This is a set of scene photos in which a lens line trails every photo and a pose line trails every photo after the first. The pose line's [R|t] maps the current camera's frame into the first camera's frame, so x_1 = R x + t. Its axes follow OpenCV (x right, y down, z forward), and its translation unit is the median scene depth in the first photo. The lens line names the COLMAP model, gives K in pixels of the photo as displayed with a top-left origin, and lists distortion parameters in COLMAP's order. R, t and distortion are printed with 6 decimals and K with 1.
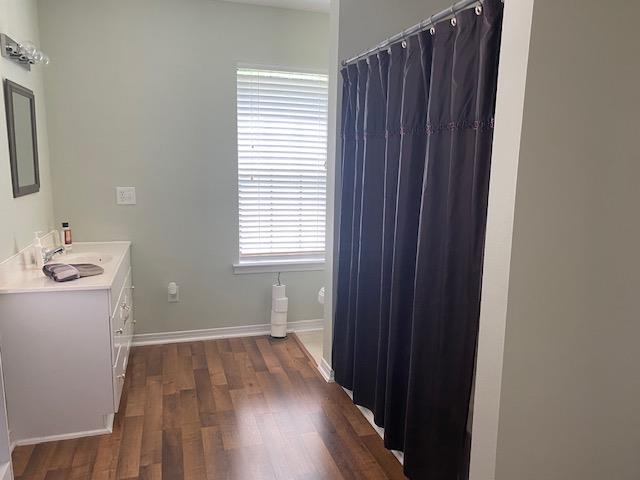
lens RADIAL K [[495.8, 0, 317.1], [0, 495.8, 242.8], [0, 0, 1]] dist [0.074750, -0.057502]
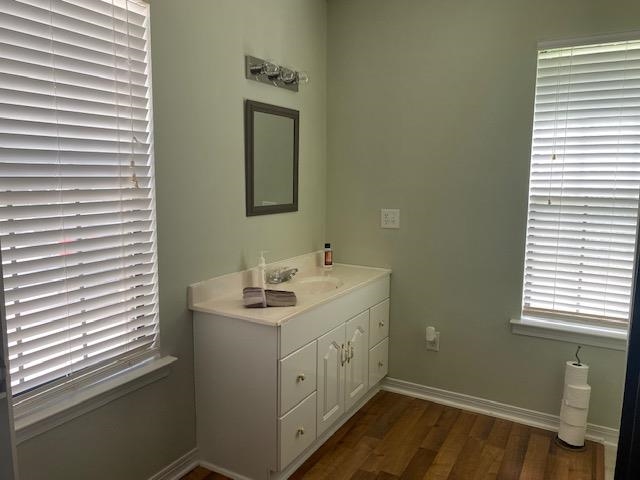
lens RADIAL K [[495.8, 0, 321.3], [0, 495.8, 235.4], [0, 0, 1]] dist [0.074750, -0.057502]
pose [[0.702549, 0.075800, -0.707587, 0.153536], [-0.114578, 0.993387, -0.007346, -0.043167], [0.702351, 0.086235, 0.706588, 0.287674]]
